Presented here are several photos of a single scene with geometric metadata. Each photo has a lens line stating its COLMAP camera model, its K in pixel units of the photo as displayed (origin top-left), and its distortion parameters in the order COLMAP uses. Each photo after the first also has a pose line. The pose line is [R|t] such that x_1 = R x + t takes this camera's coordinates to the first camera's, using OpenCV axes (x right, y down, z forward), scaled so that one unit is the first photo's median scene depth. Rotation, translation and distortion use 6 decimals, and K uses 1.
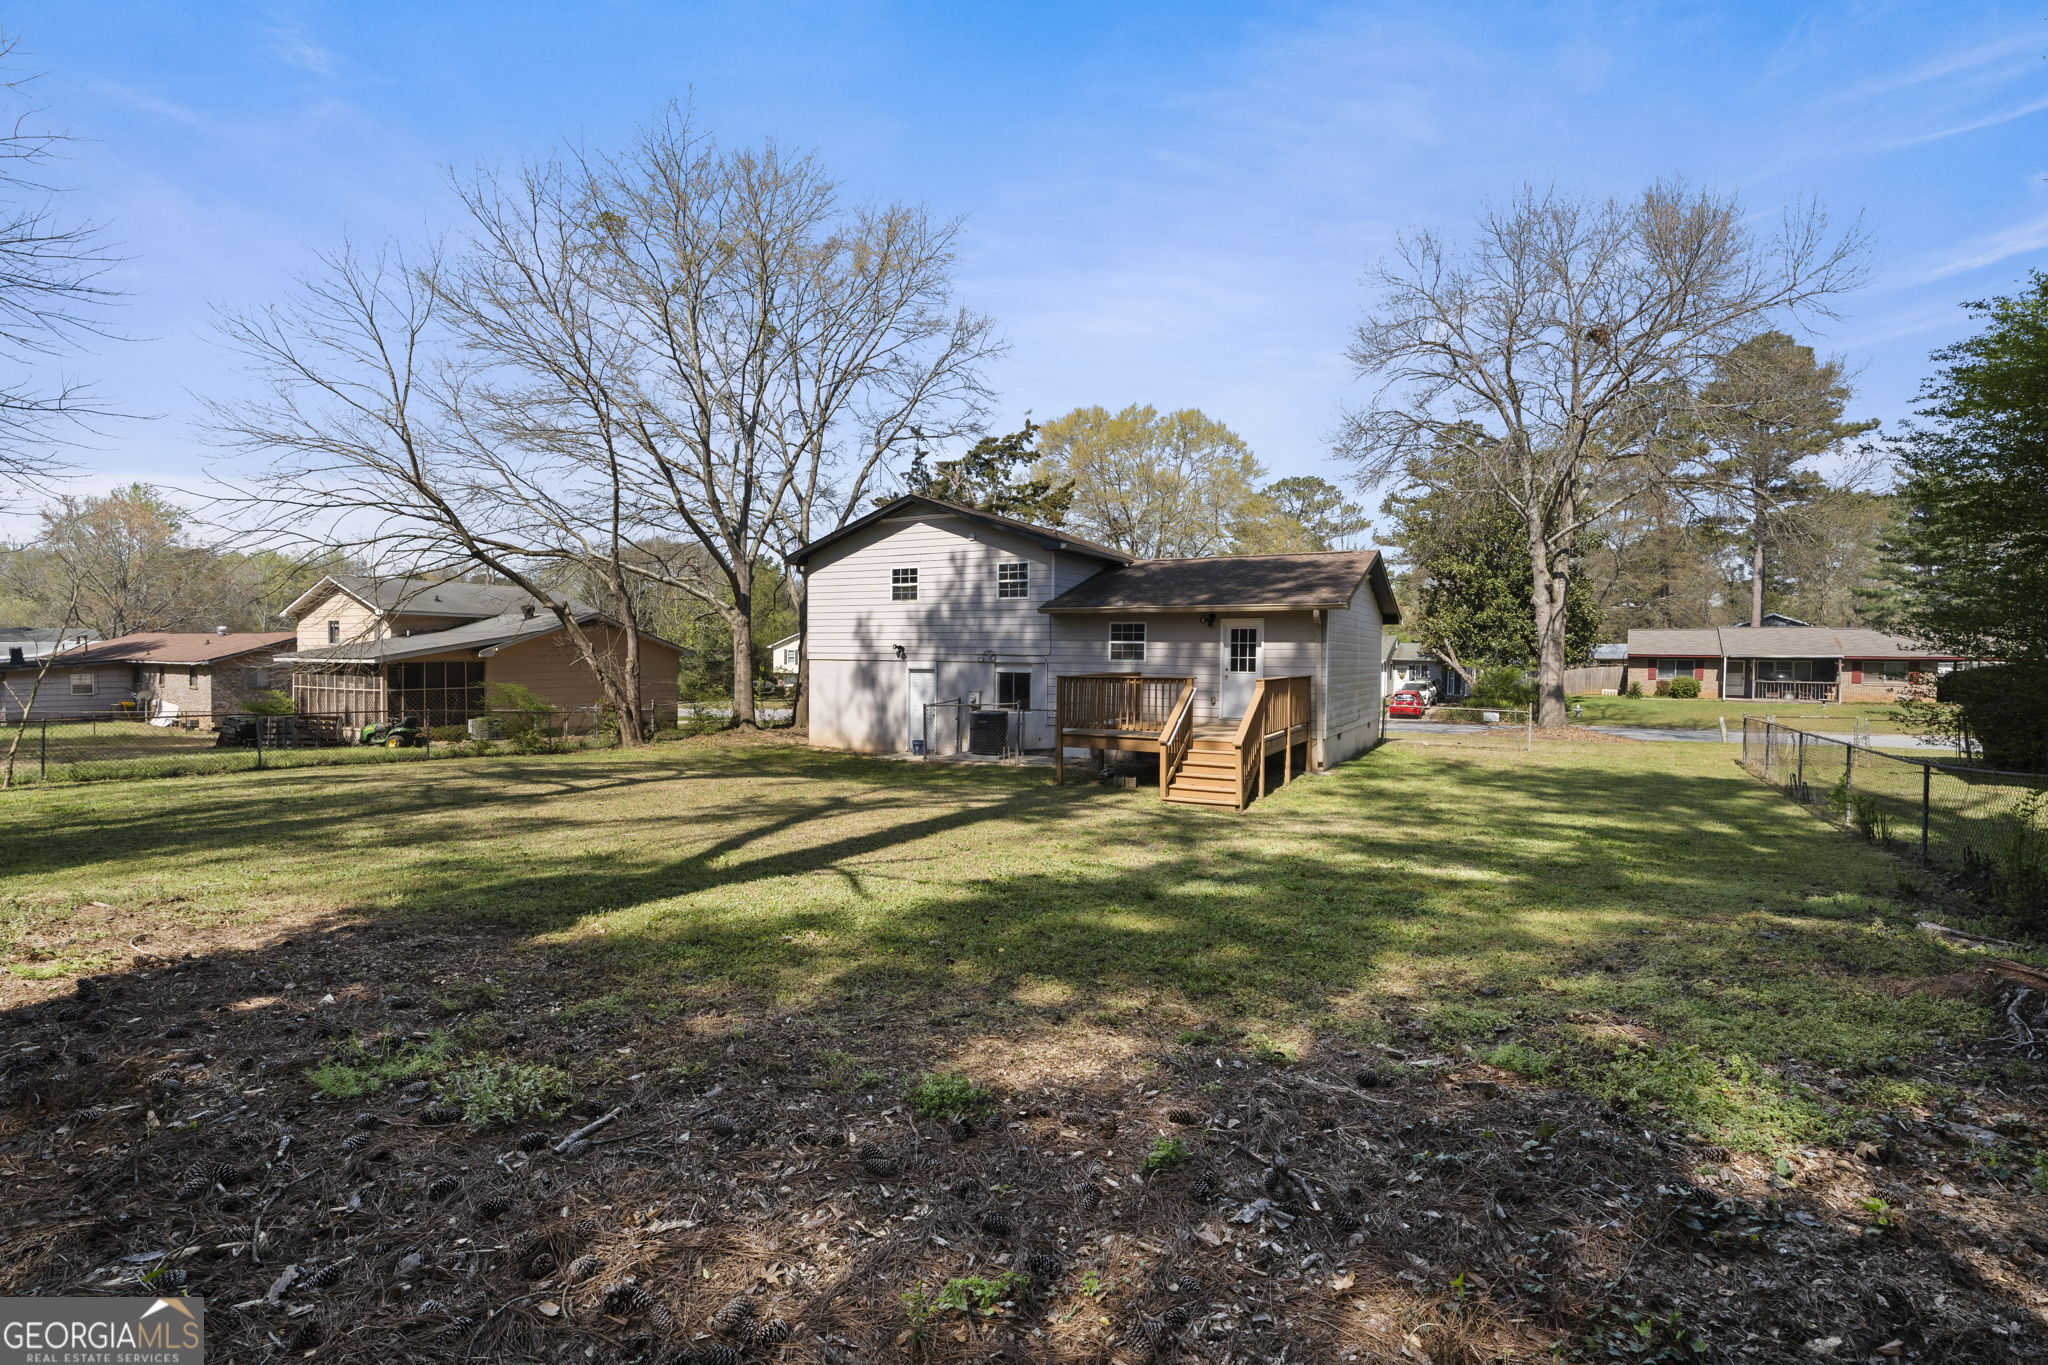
lens RADIAL K [[887.8, 0, 1025.0], [0, 887.8, 689.6], [0, 0, 1]] dist [-0.001937, 0.000689]
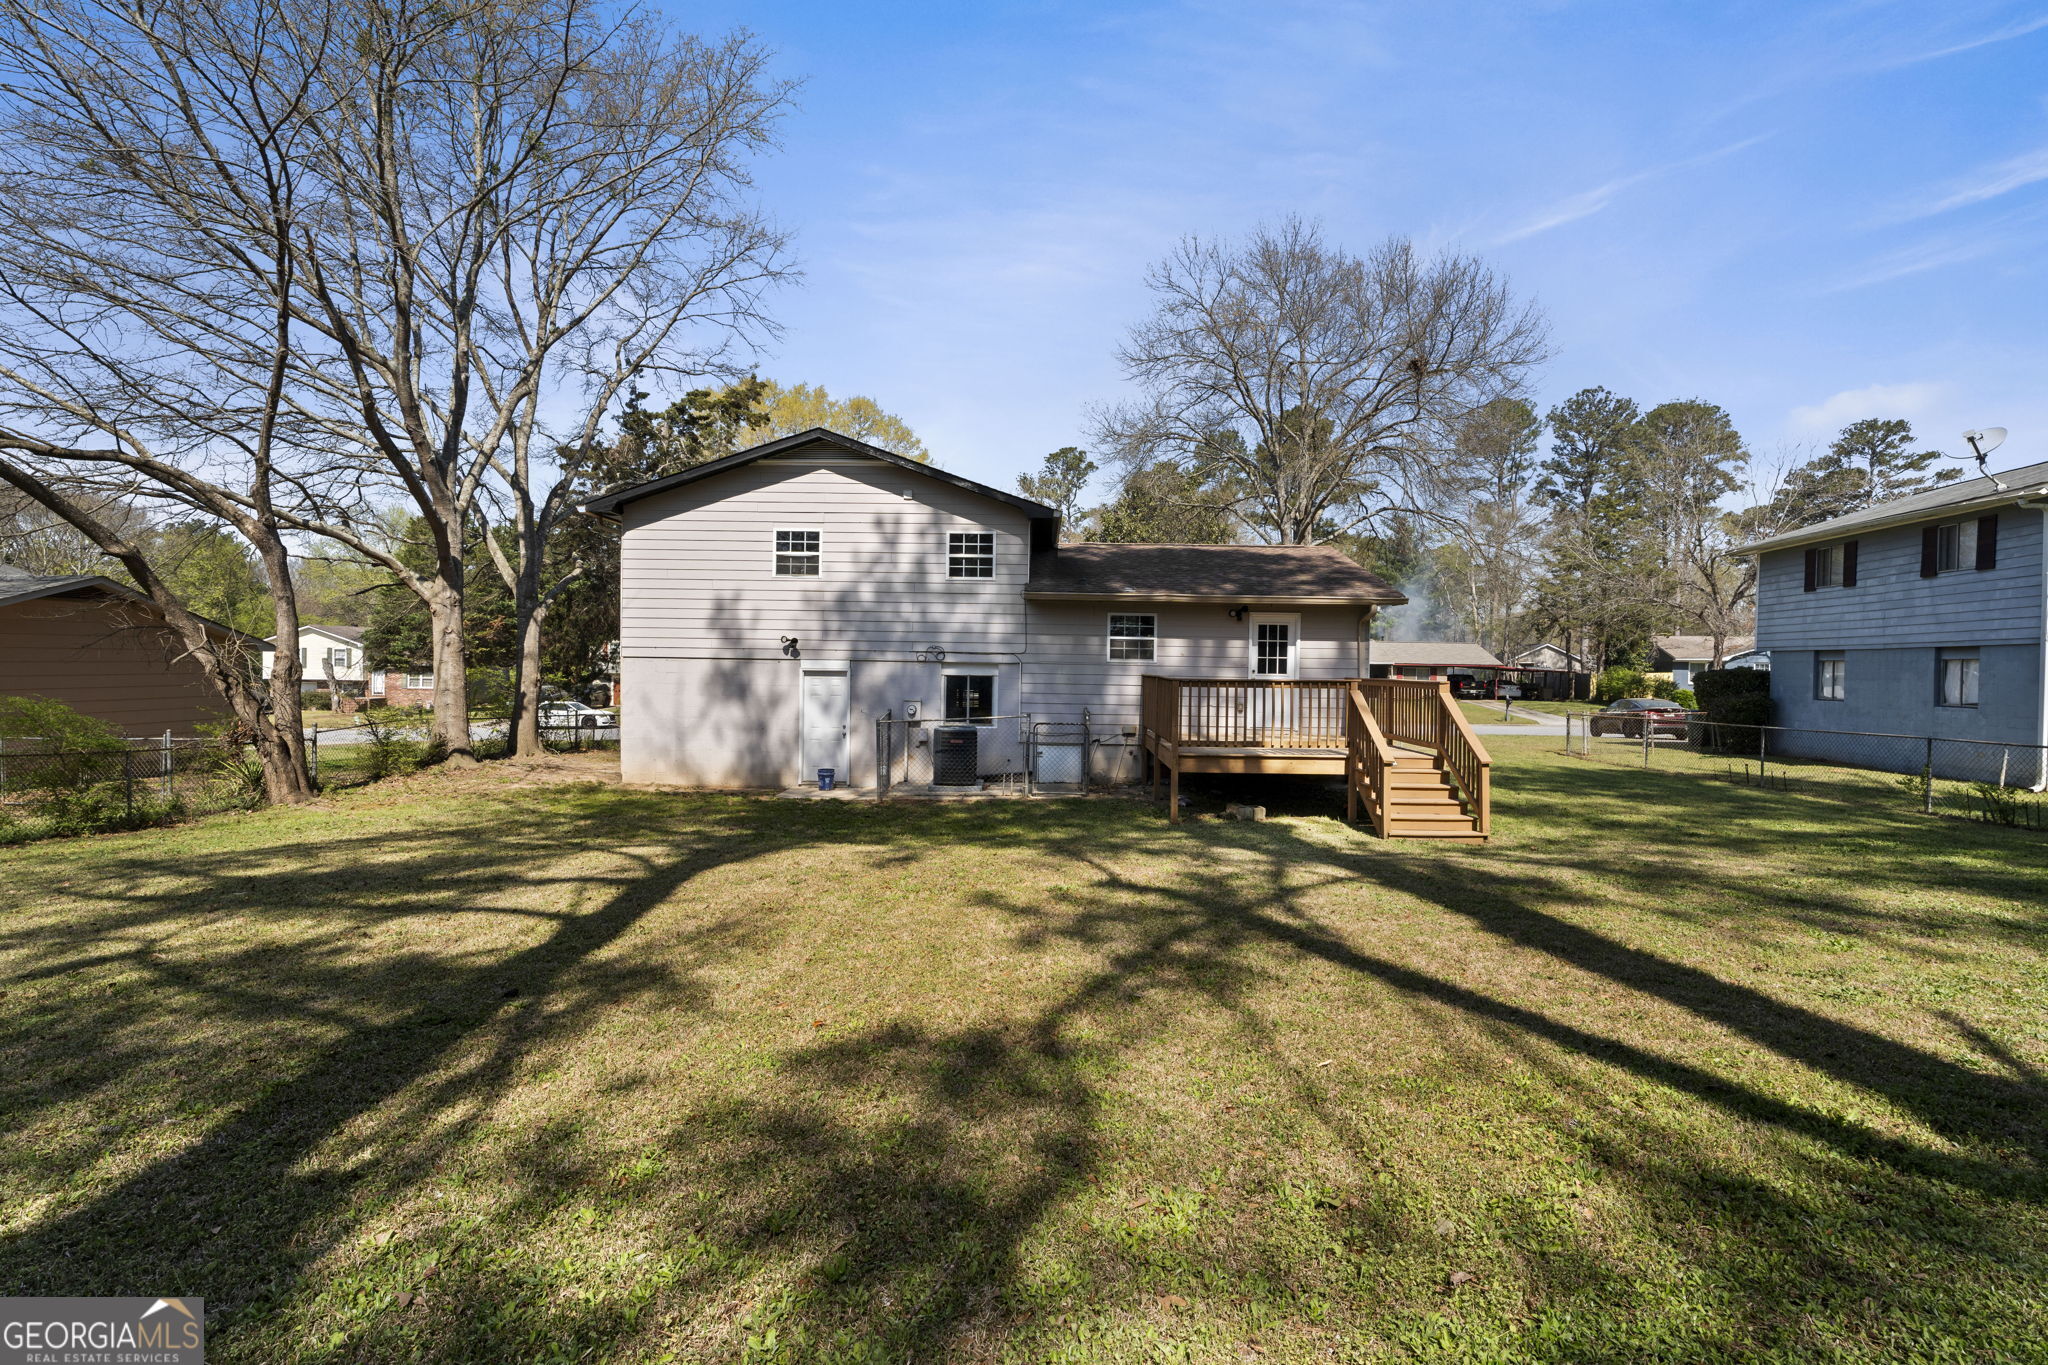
lens RADIAL K [[887.8, 0, 1019.2], [0, 887.8, 683.8], [0, 0, 1]] dist [-0.001937, 0.000689]
pose [[0.887166, -0.005298, 0.461419, -0.315036], [0.011672, 0.999872, -0.010962, -0.003449], [-0.461302, 0.015111, 0.887114, 0.289855]]
